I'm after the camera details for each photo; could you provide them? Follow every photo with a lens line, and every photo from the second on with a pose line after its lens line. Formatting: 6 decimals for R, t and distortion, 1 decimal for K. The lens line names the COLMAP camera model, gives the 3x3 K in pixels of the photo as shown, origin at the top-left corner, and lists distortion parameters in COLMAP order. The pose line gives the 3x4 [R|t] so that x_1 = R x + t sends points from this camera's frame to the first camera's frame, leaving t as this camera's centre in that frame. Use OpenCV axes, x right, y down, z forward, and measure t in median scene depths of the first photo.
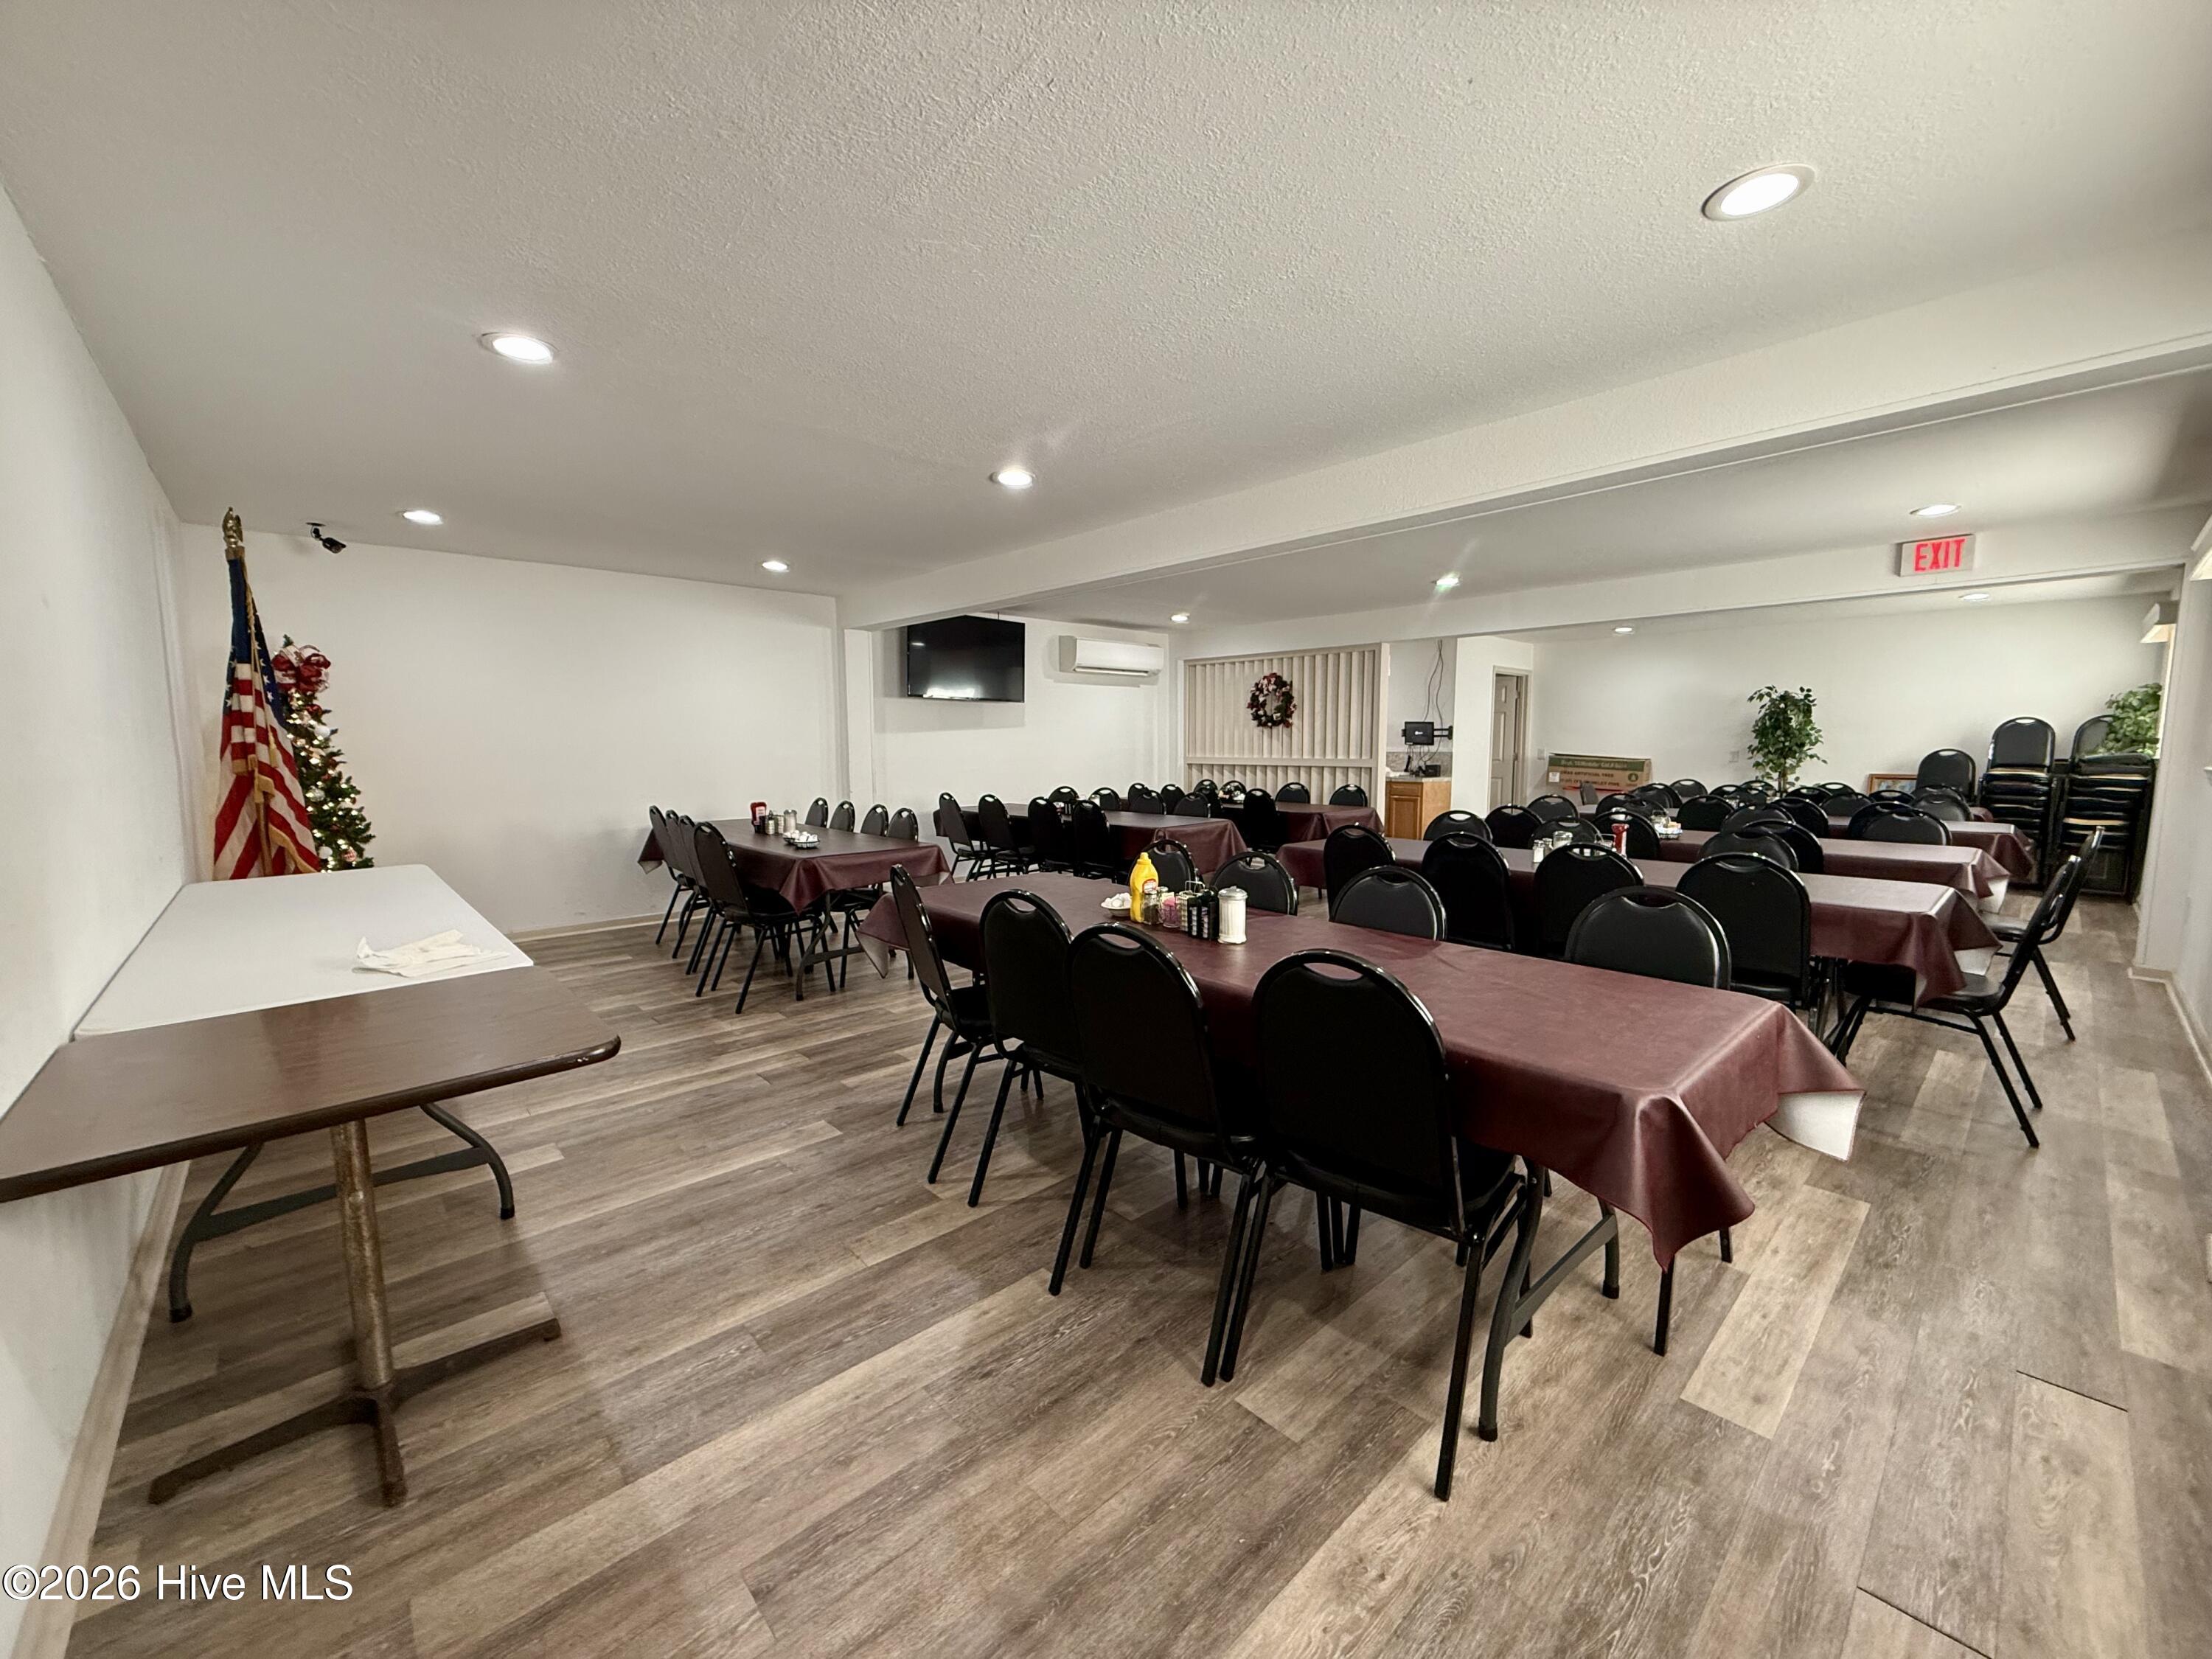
lens RADIAL K [[873.6, 0, 1105.6], [0, 873.6, 831.0], [0, 0, 1]] dist [0.002052, 0.000132]
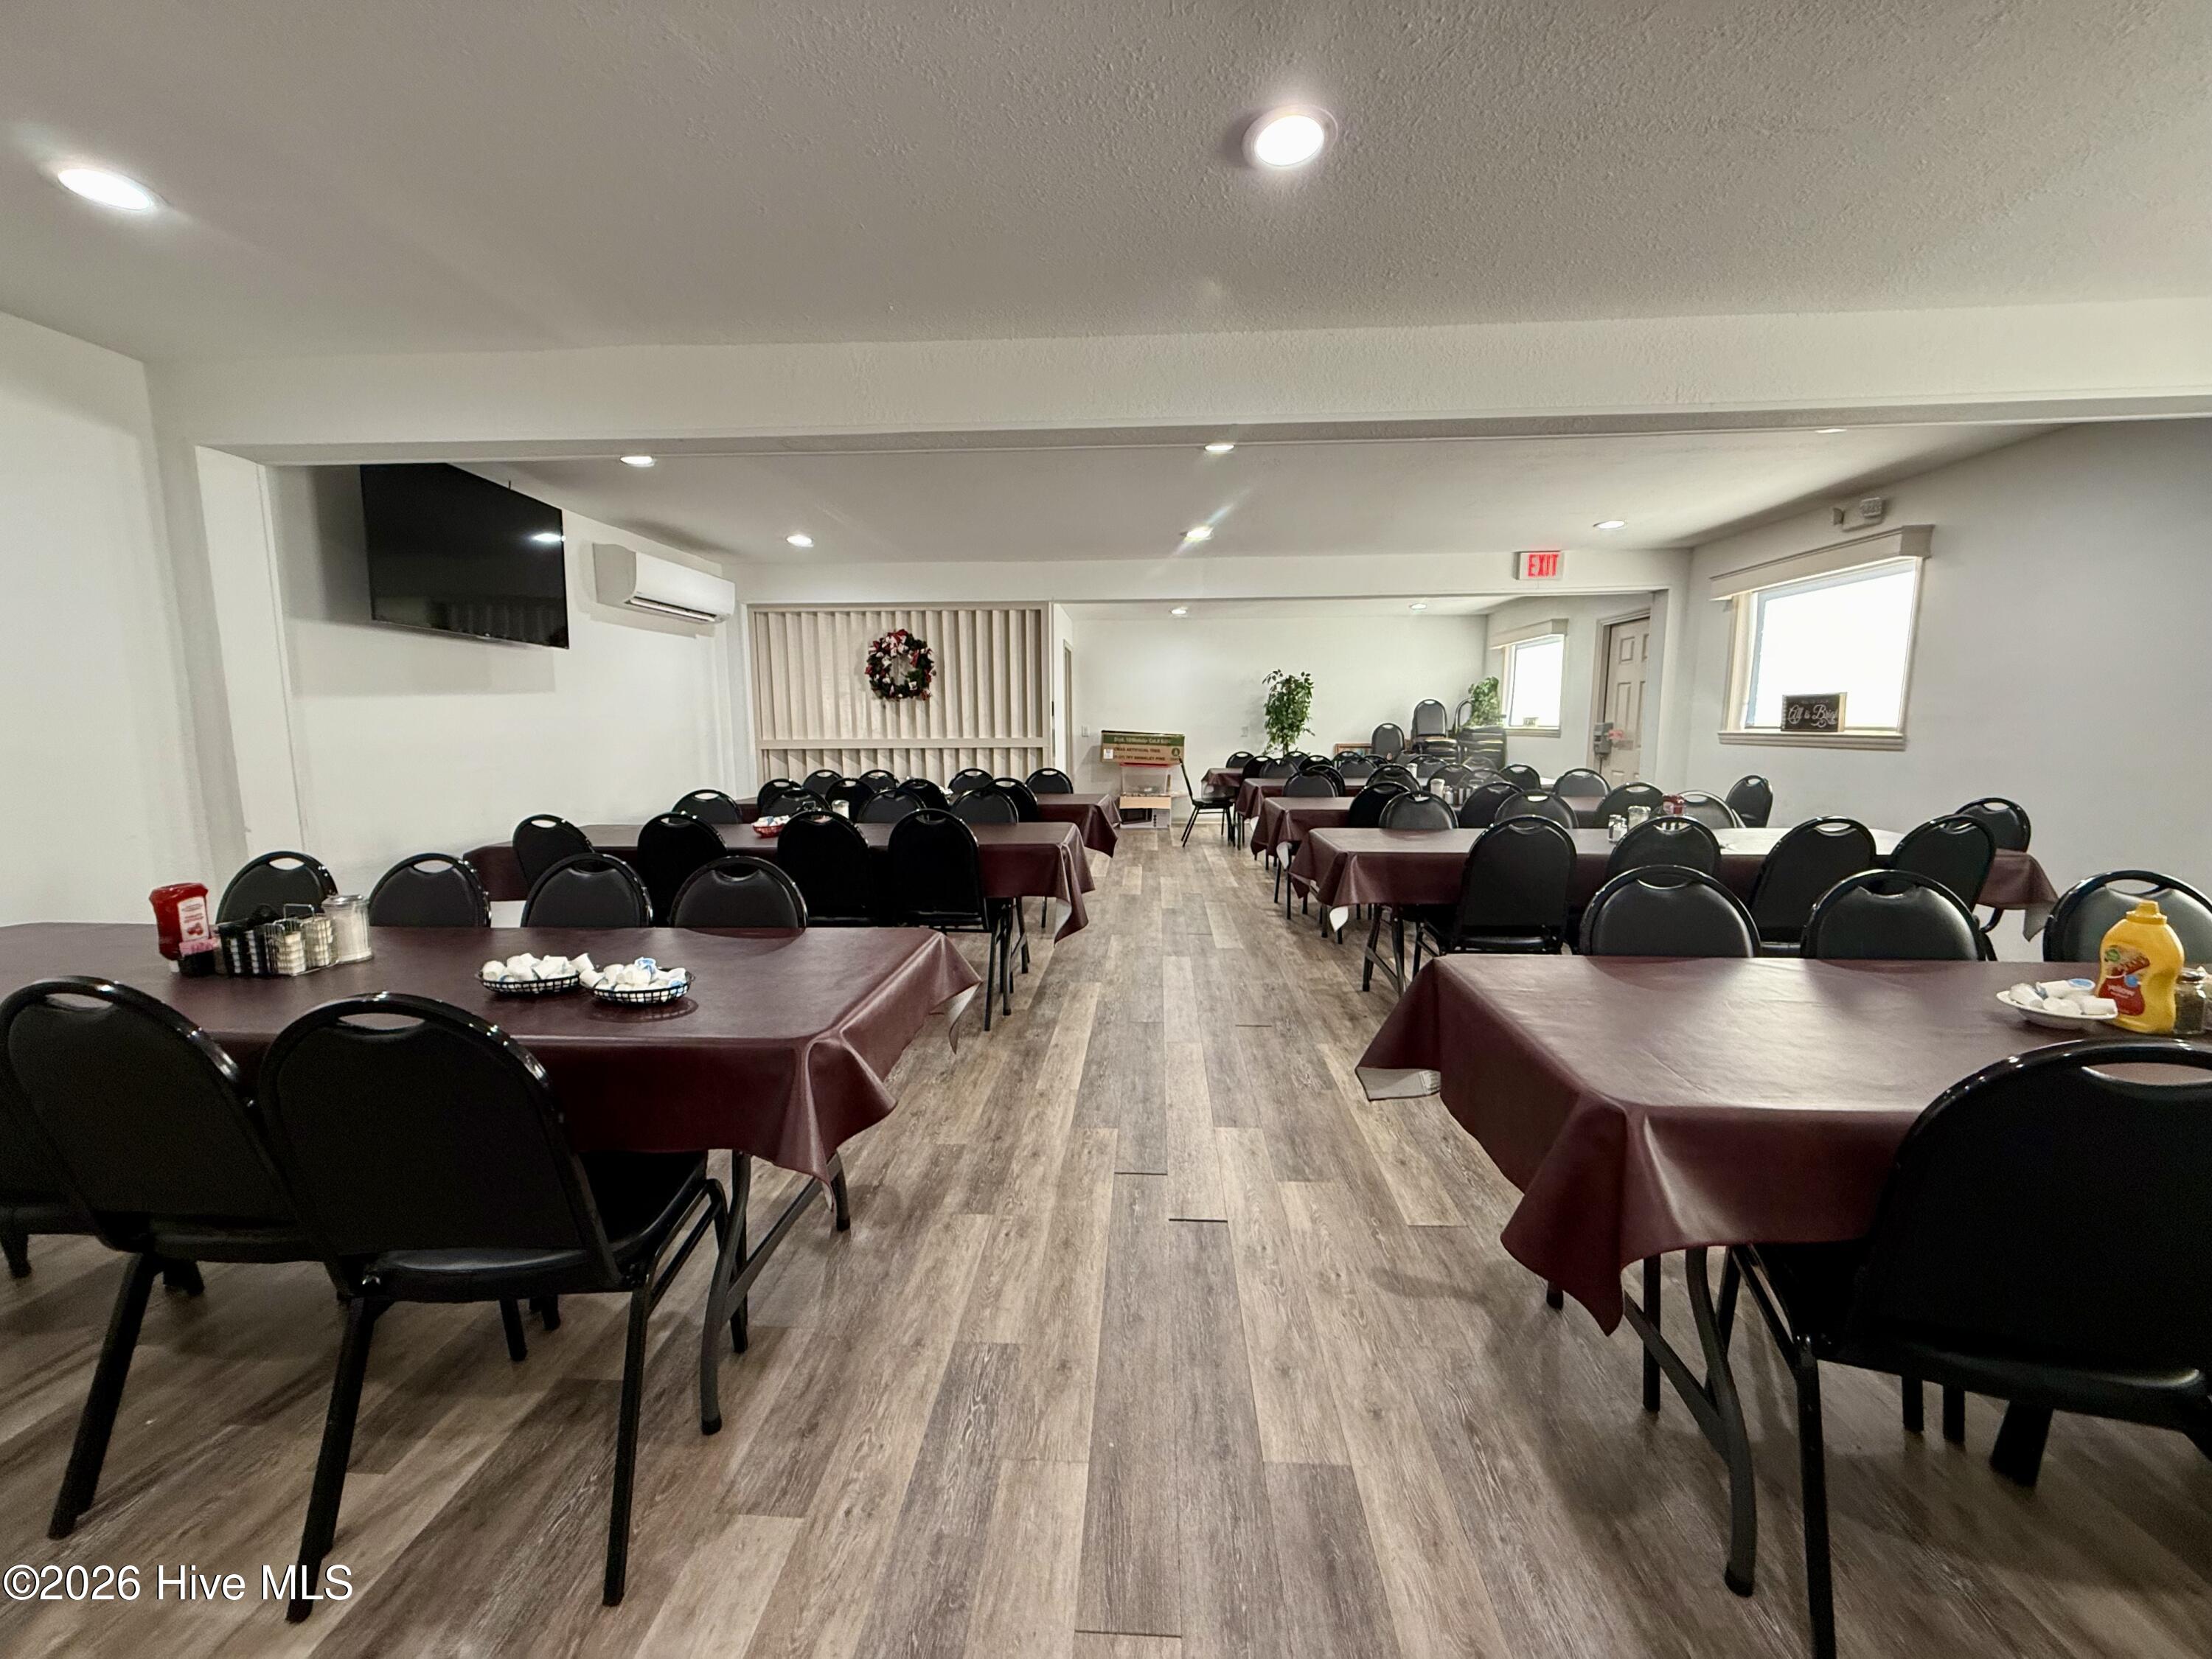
lens RADIAL K [[873.6, 0, 1105.6], [0, 873.6, 831.5], [0, 0, 1]] dist [0.002052, 0.000132]
pose [[0.718393, -0.089819, 0.689815, -0.237743], [0.075706, 0.995834, 0.050822, -0.028589], [-0.691506, 0.015713, 0.722200, 0.325933]]
